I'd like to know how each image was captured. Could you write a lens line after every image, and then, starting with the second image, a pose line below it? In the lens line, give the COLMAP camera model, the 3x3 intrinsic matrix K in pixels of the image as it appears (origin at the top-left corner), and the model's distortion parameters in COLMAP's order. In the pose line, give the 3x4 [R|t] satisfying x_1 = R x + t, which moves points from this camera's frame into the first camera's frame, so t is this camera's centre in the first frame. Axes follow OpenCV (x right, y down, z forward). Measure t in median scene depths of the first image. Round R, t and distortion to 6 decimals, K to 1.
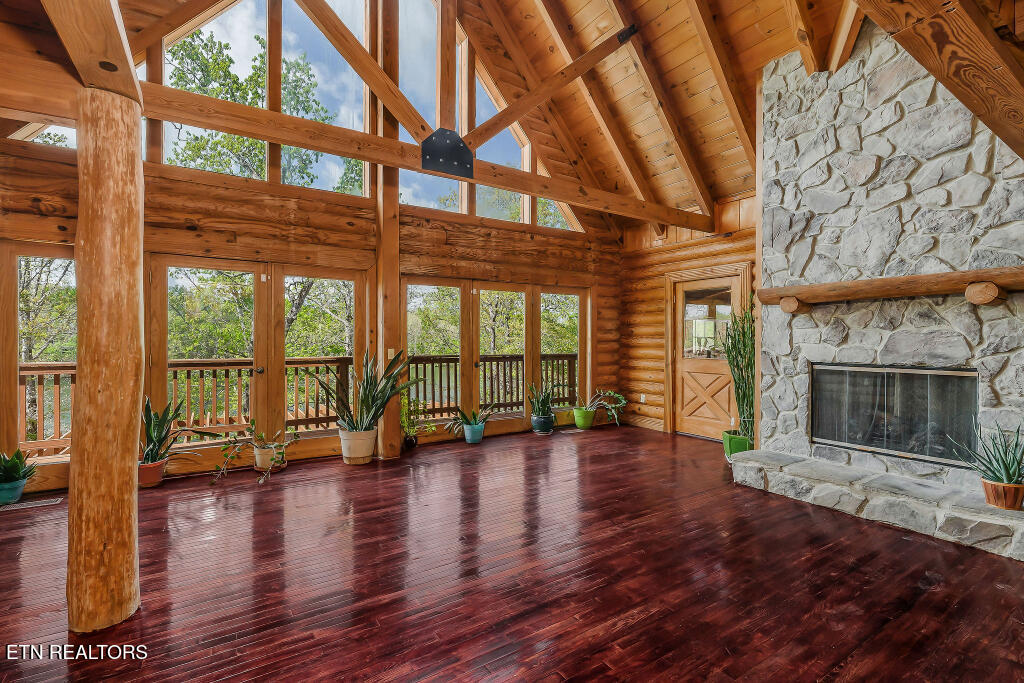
lens RADIAL K [[467.4, 0, 511.2], [0, 467.4, 335.7], [0, 0, 1]] dist [-0.004742, -0.000368]
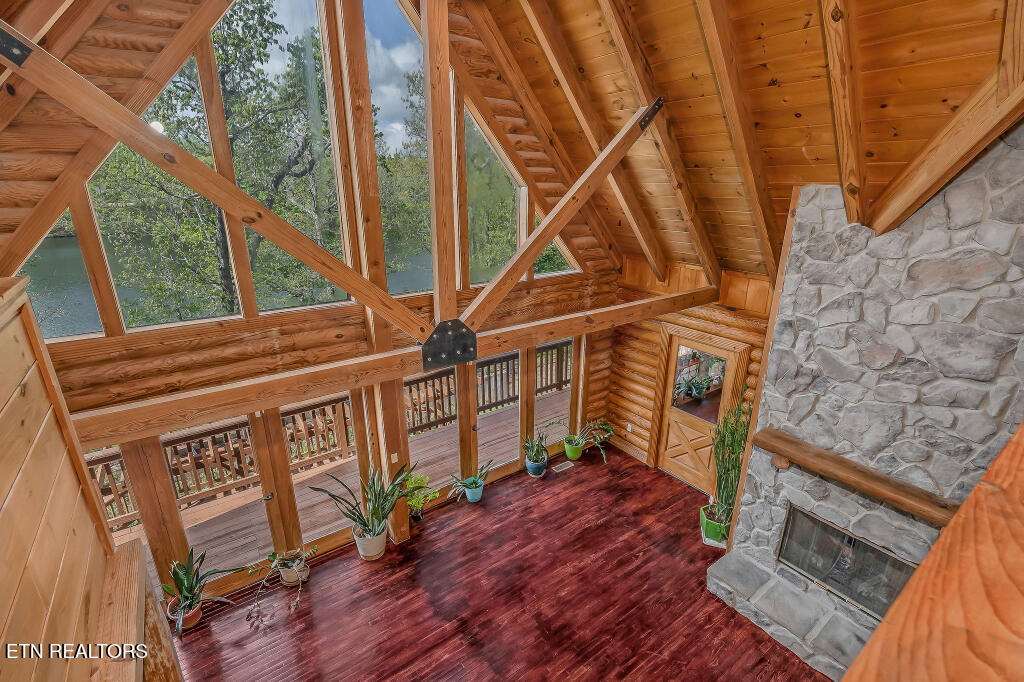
lens RADIAL K [[467.4, 0, 511.1], [0, 467.4, 337.0], [0, 0, 1]] dist [-0.004742, -0.000368]
pose [[0.998796, -0.014839, 0.046749, -0.052669], [-0.000667, 0.948944, 0.315445, -0.627685], [-0.049043, -0.315096, 0.947792, 0.115954]]
